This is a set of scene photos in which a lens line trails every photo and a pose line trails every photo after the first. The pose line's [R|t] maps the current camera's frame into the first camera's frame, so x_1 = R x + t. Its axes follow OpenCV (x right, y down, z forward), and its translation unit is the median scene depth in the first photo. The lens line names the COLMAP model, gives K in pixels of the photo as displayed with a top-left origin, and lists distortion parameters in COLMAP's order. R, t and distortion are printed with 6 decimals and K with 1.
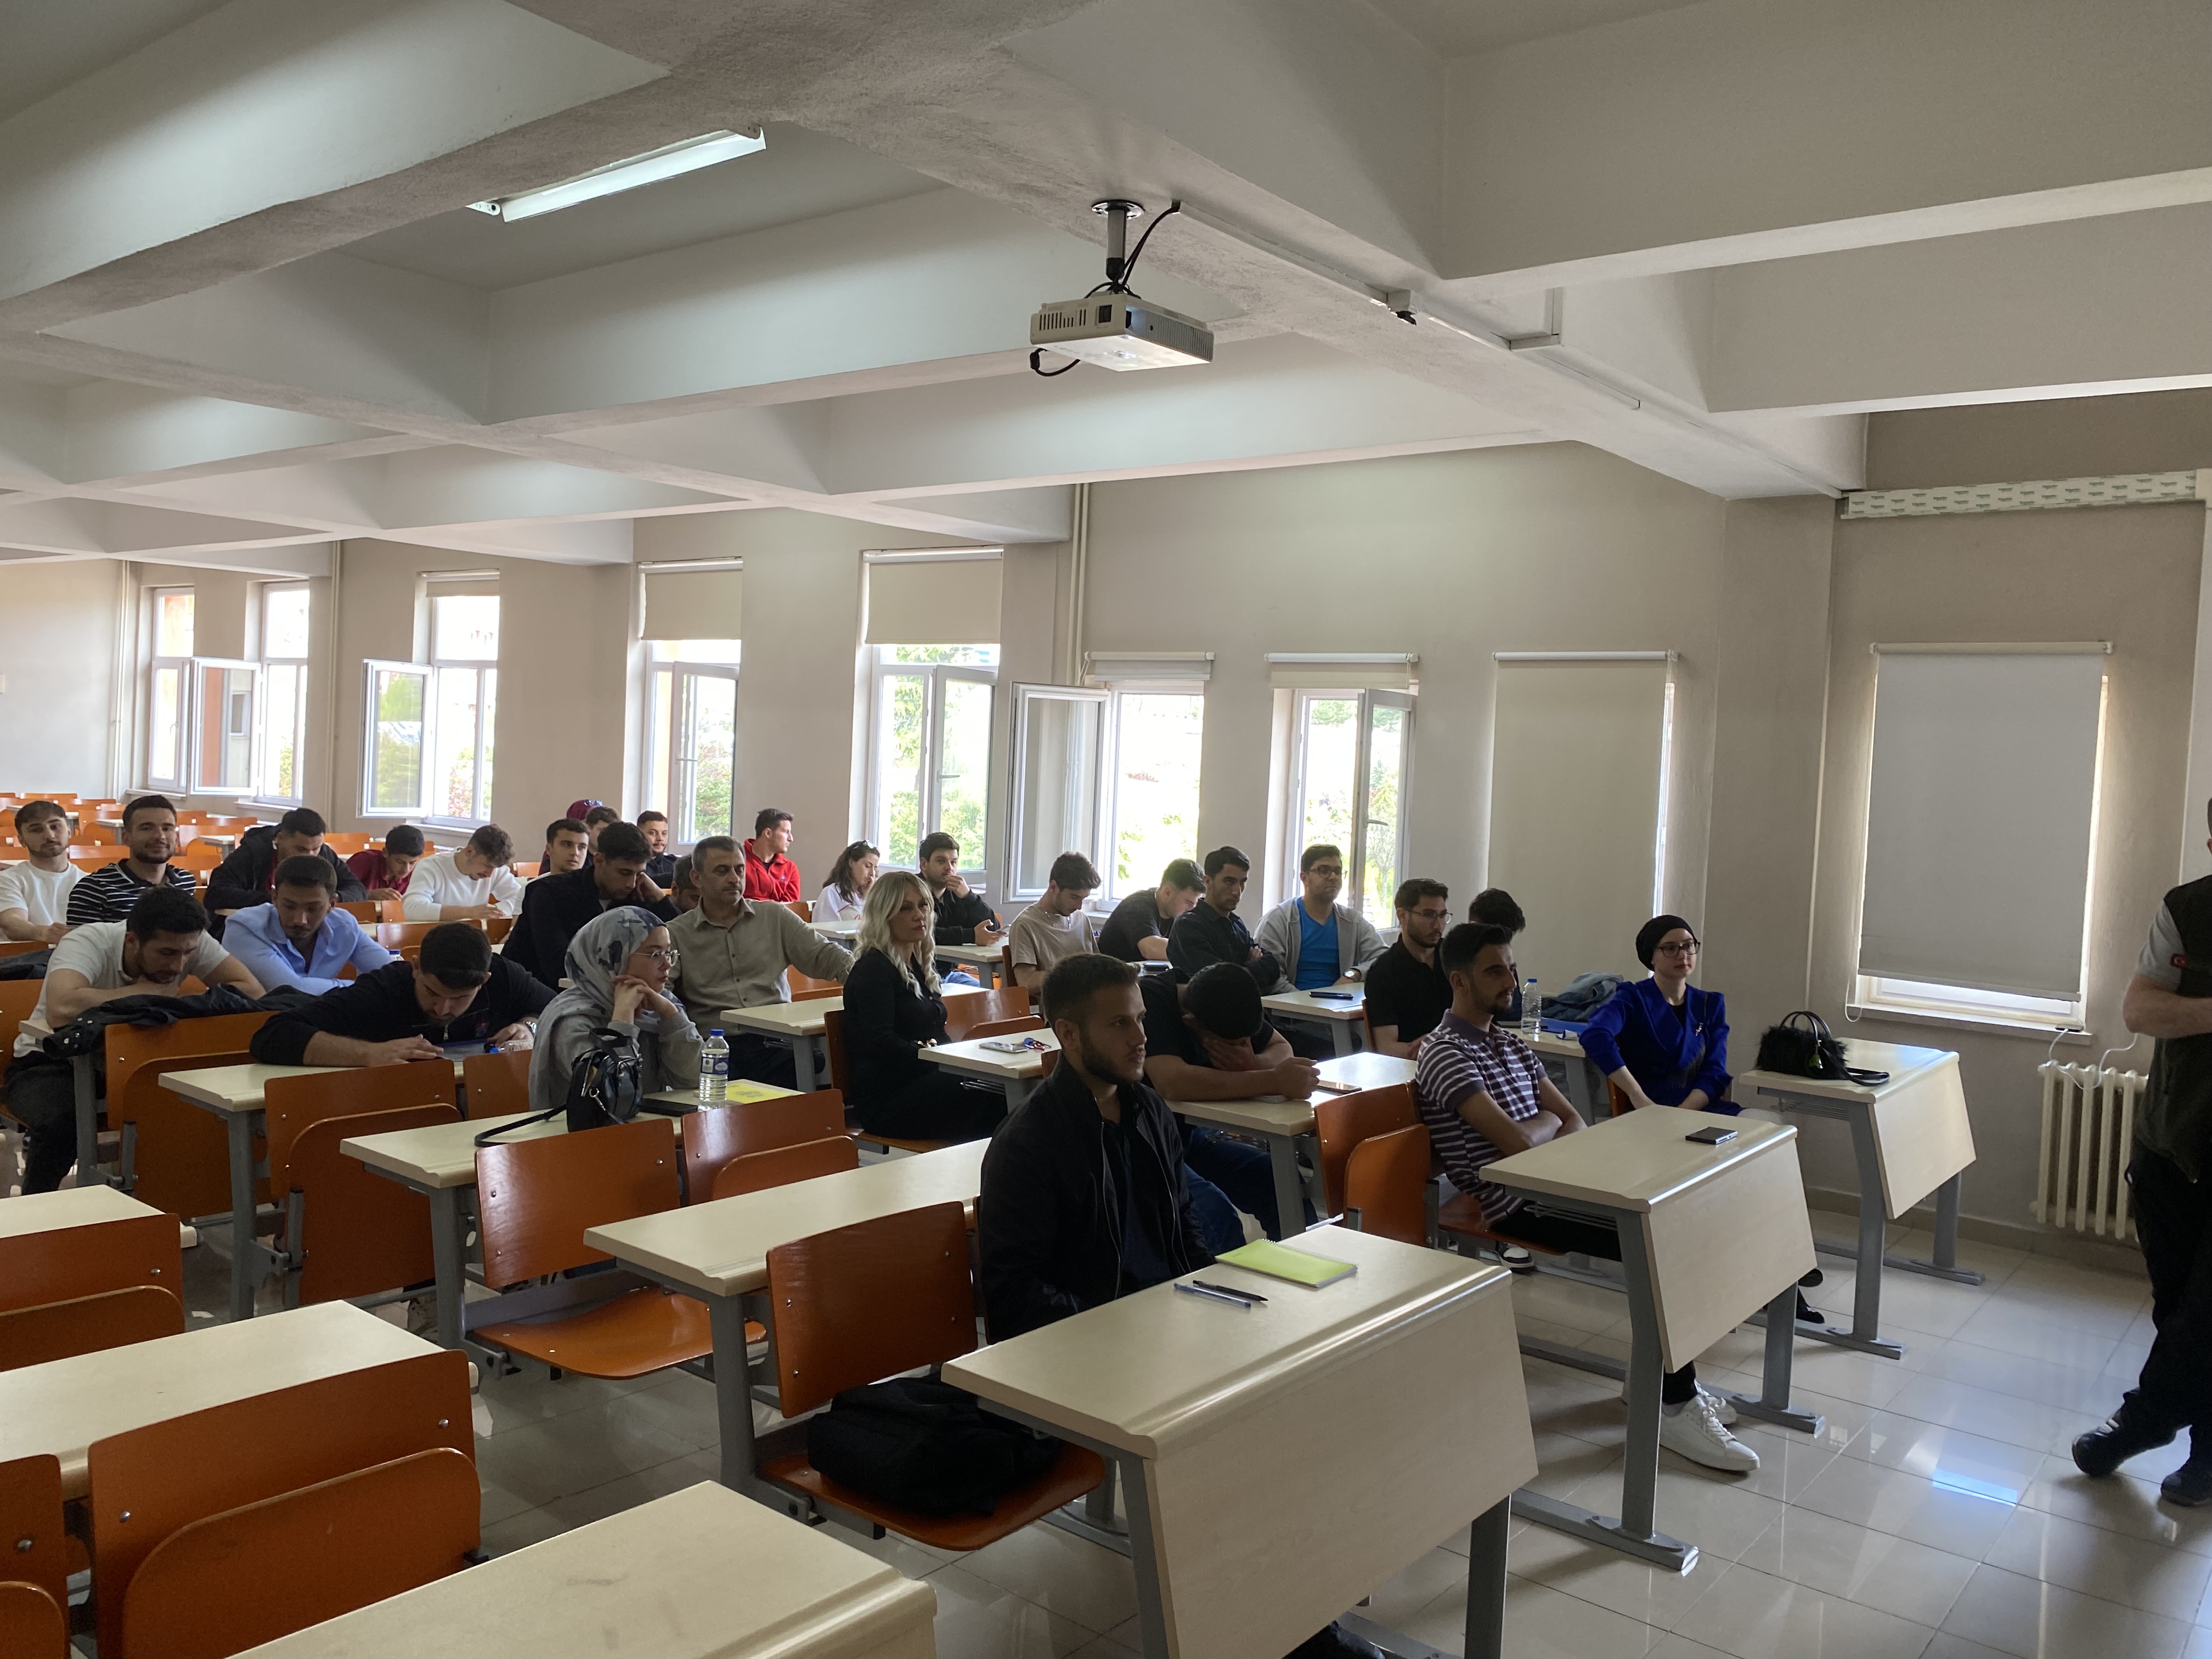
lens RADIAL K [[1662.3, 0, 1106.0], [0, 1662.3, 829.5], [0, 0, 1]] dist [0.078863, -0.116193]
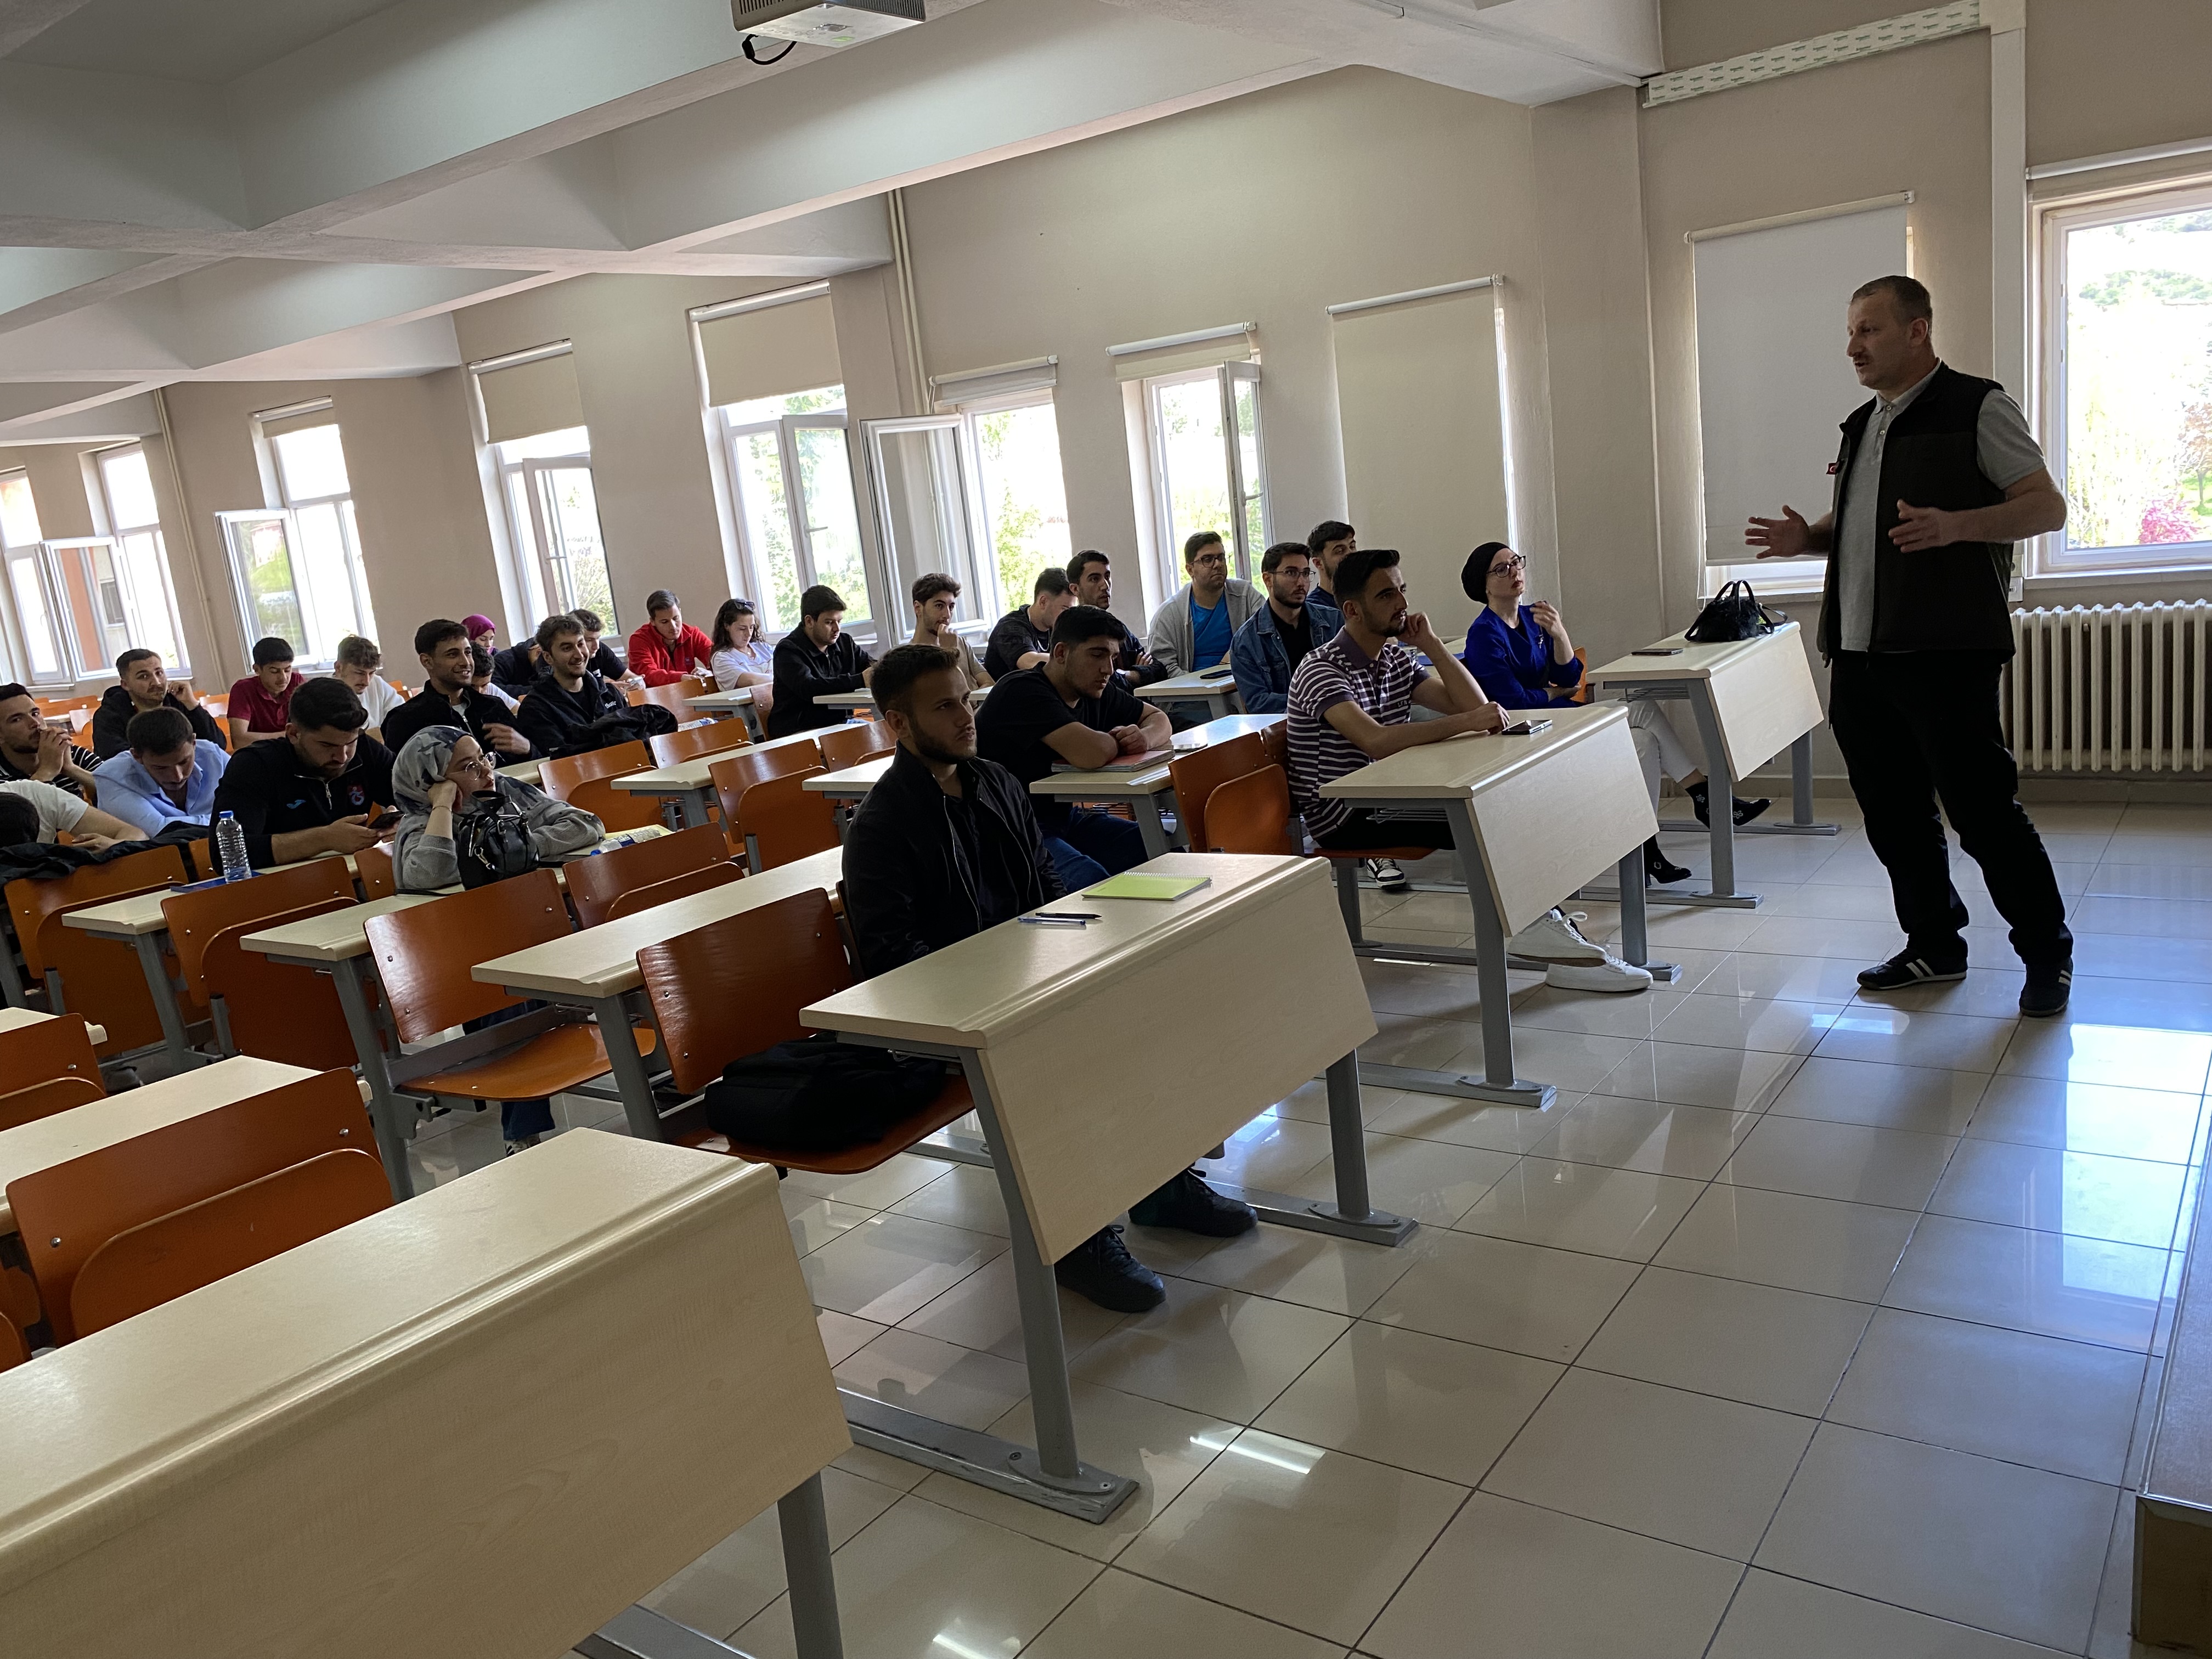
lens RADIAL K [[1675.6, 0, 1105.9], [0, 1675.6, 835.8], [0, 0, 1]] dist [0.042129, -0.053590]
pose [[0.985809, -0.166949, 0.017581, 0.032295], [0.162221, 0.974331, 0.156090, 0.021740], [-0.043188, -0.151023, 0.987586, -0.023812]]
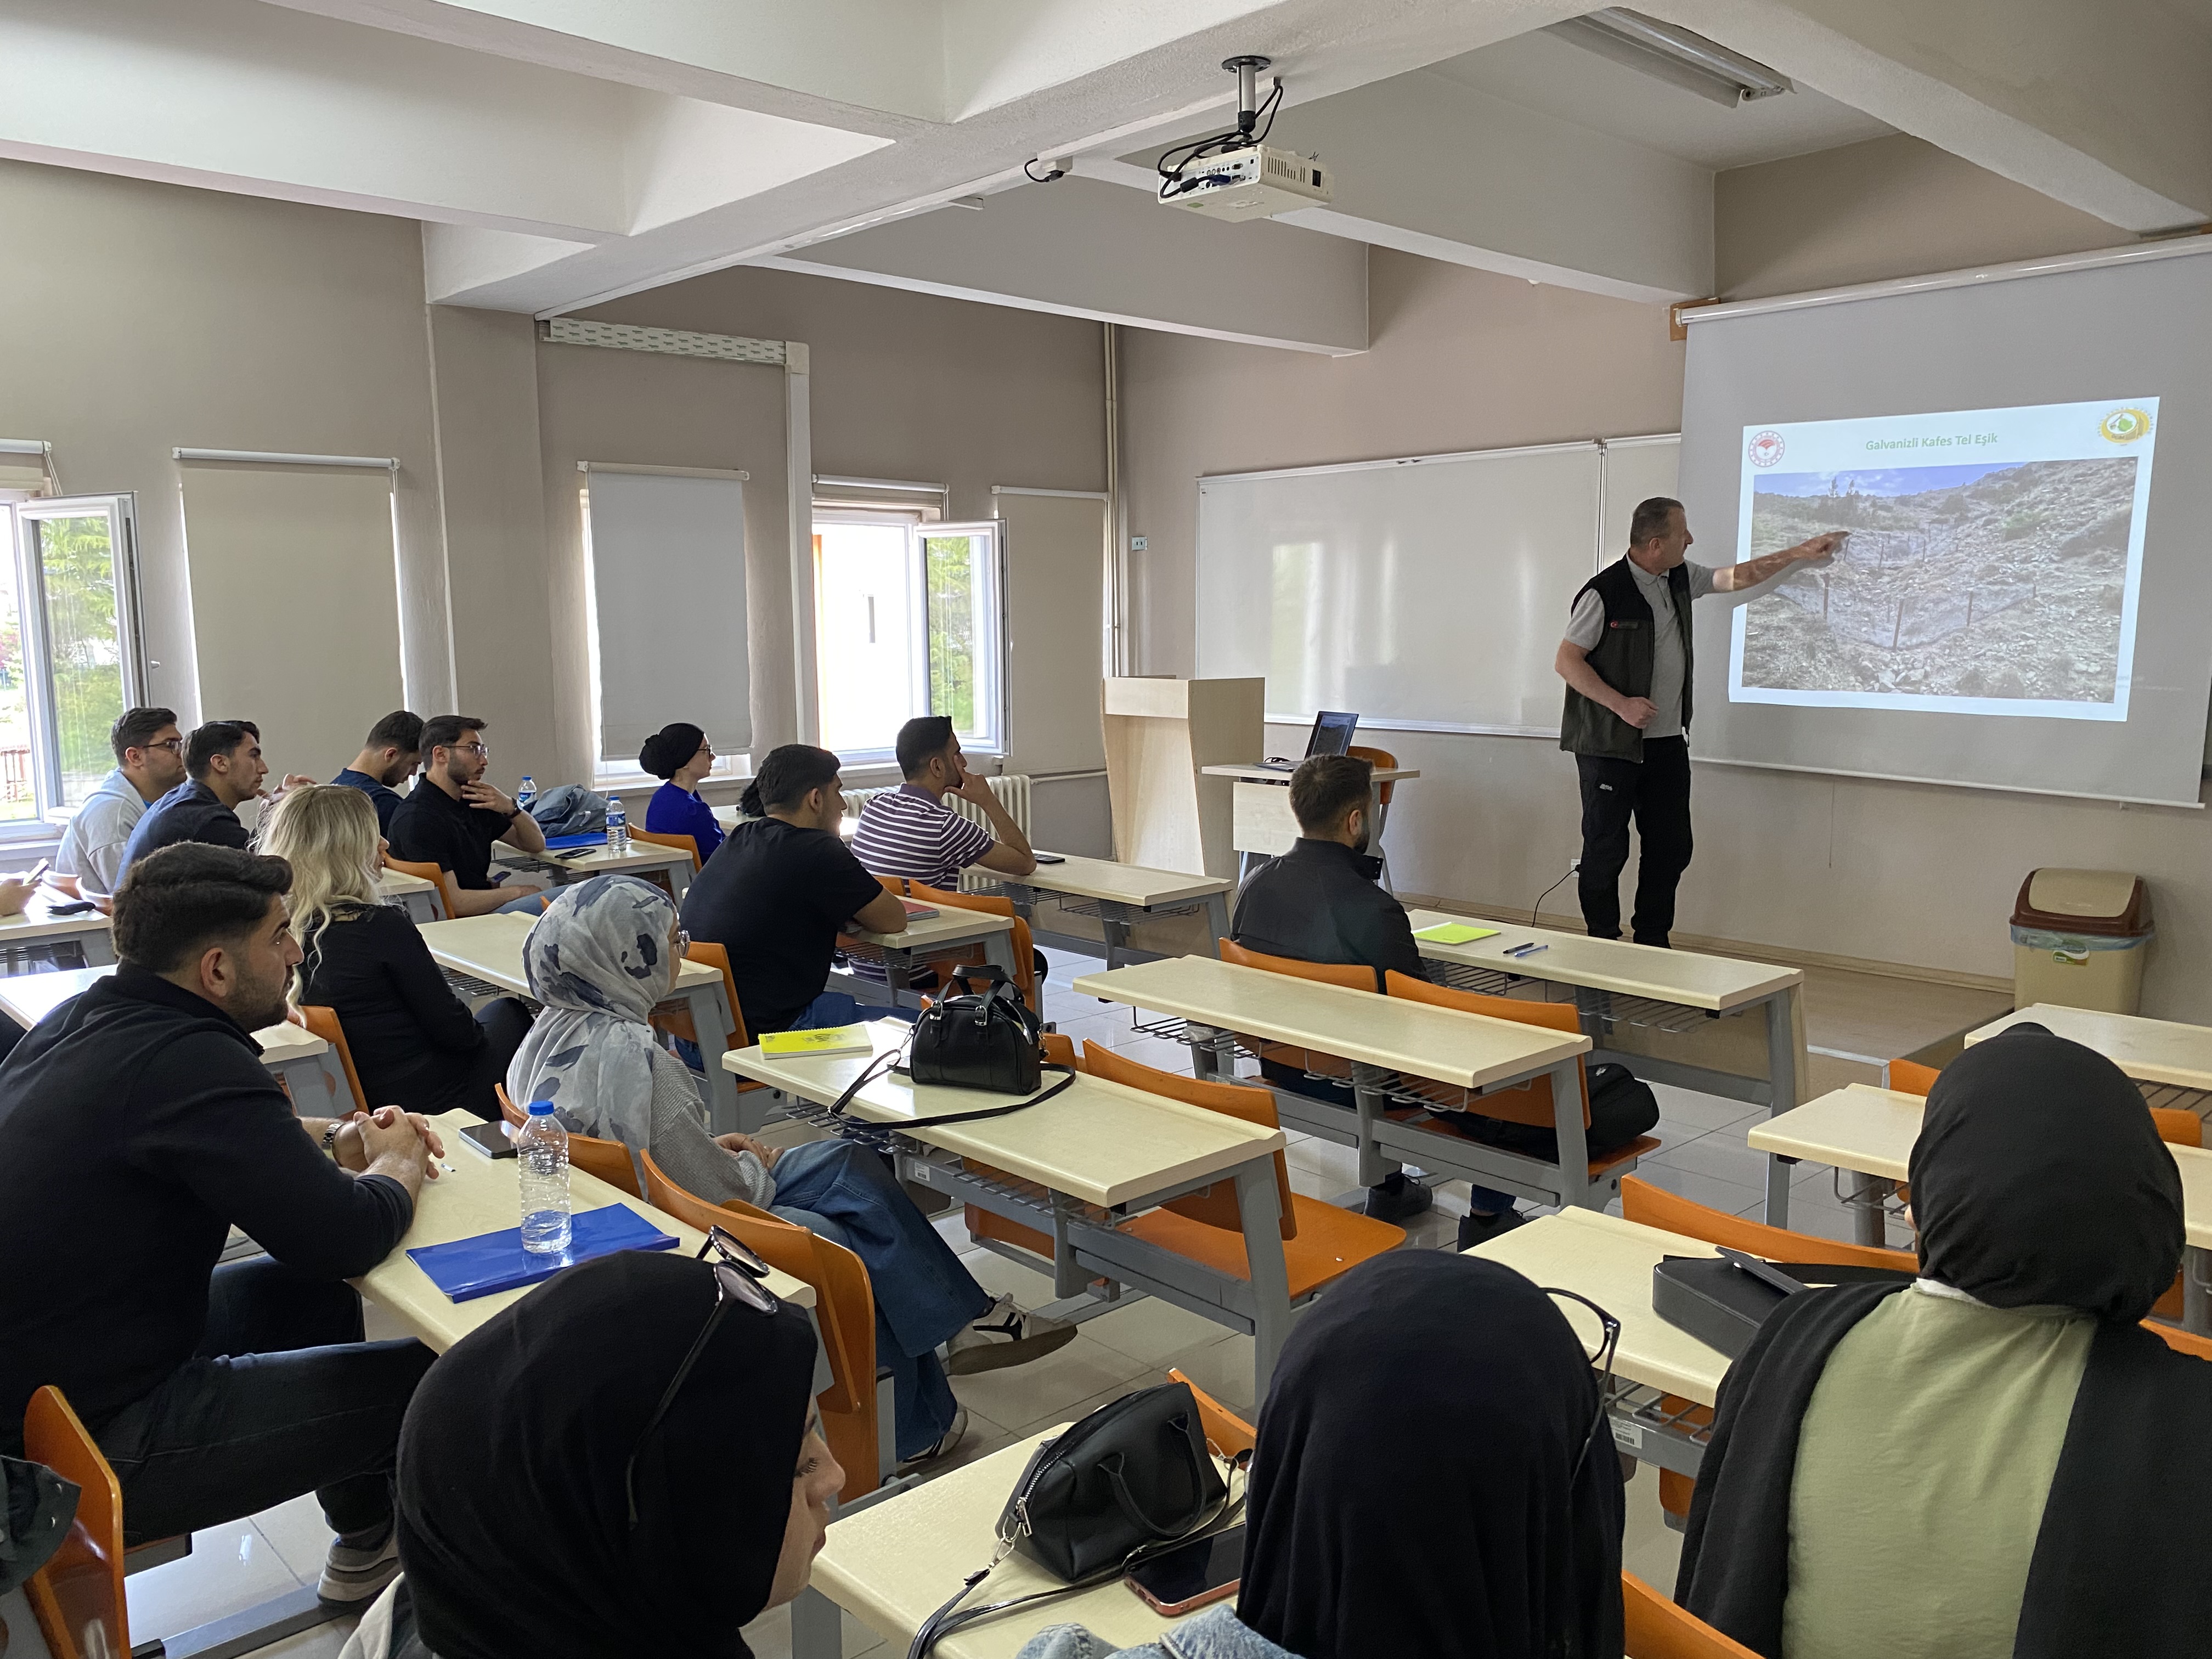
lens RADIAL K [[1675.6, 0, 1105.9], [0, 1675.6, 835.8], [0, 0, 1]] dist [0.042129, -0.053590]
pose [[0.143852, -0.176182, 0.973790, -0.518230], [0.068112, 0.983454, 0.167868, -0.026741], [-0.987252, 0.042179, 0.153472, 0.421909]]
